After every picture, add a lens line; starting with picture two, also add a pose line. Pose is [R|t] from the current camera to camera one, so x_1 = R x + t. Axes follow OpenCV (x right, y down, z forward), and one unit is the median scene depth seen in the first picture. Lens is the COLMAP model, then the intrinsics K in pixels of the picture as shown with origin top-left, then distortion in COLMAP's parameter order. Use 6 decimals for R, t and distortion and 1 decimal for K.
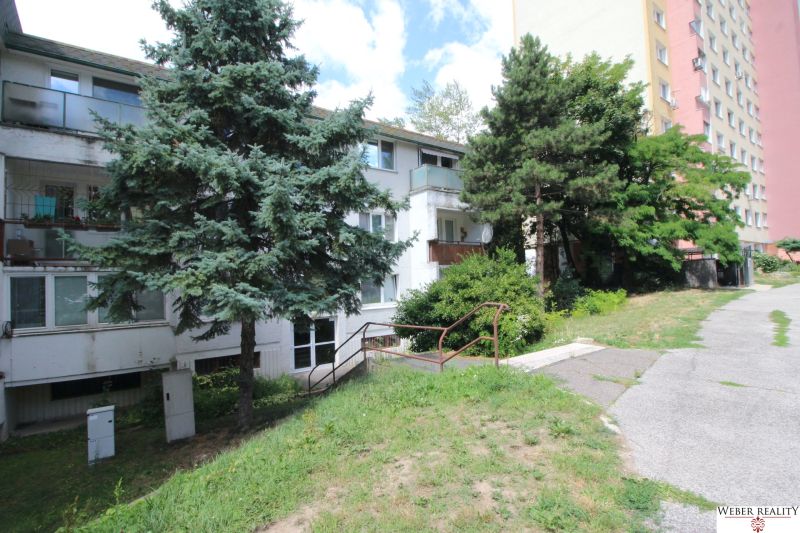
lens RADIAL K [[372.8, 0, 393.9], [0, 372.8, 269.8], [0, 0, 1]] dist [0.000053, -0.012714]
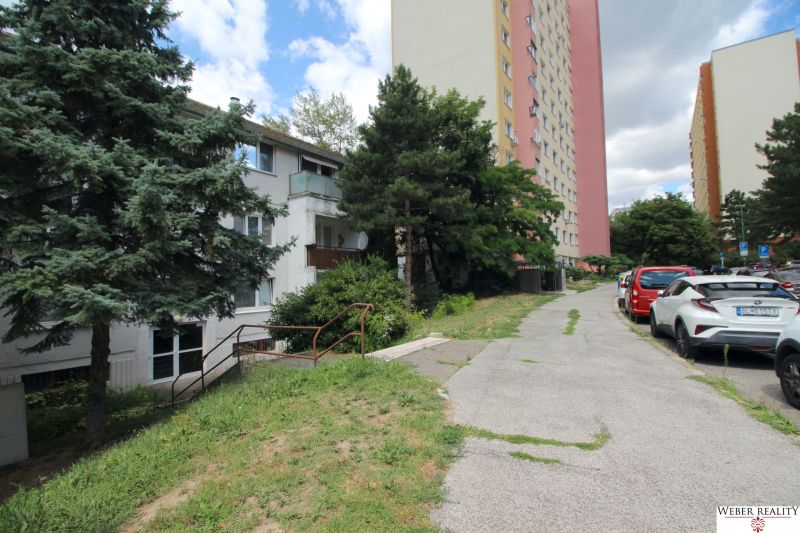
lens RADIAL K [[372.8, 0, 393.9], [0, 372.8, 269.8], [0, 0, 1]] dist [0.000053, -0.012714]
pose [[0.948131, 0.022432, 0.317087, -0.004577], [-0.018755, 0.999717, -0.014644, -0.000443], [-0.317325, 0.007937, 0.948283, -0.083207]]
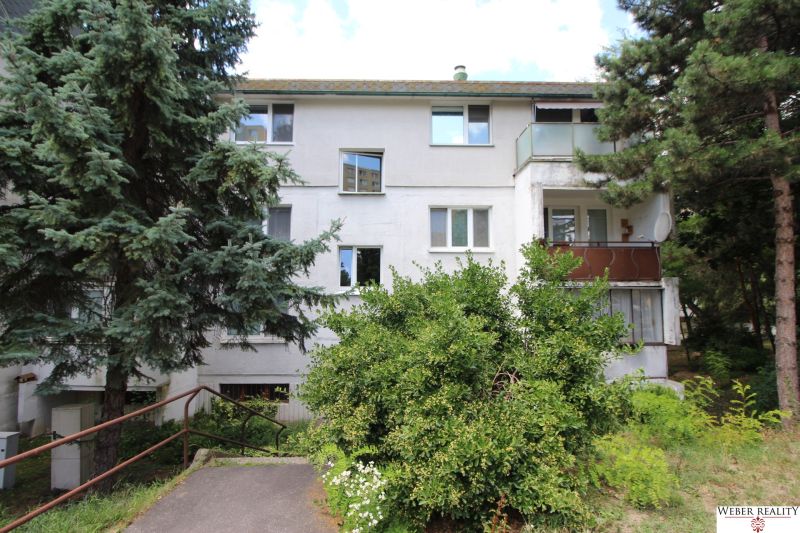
lens RADIAL K [[372.8, 0, 393.9], [0, 372.8, 269.8], [0, 0, 1]] dist [0.000053, -0.012714]
pose [[0.820148, -0.013934, -0.571981, 0.441255], [-0.008405, 0.999302, -0.036396, -0.014388], [0.572089, 0.034657, 0.819459, 0.613930]]
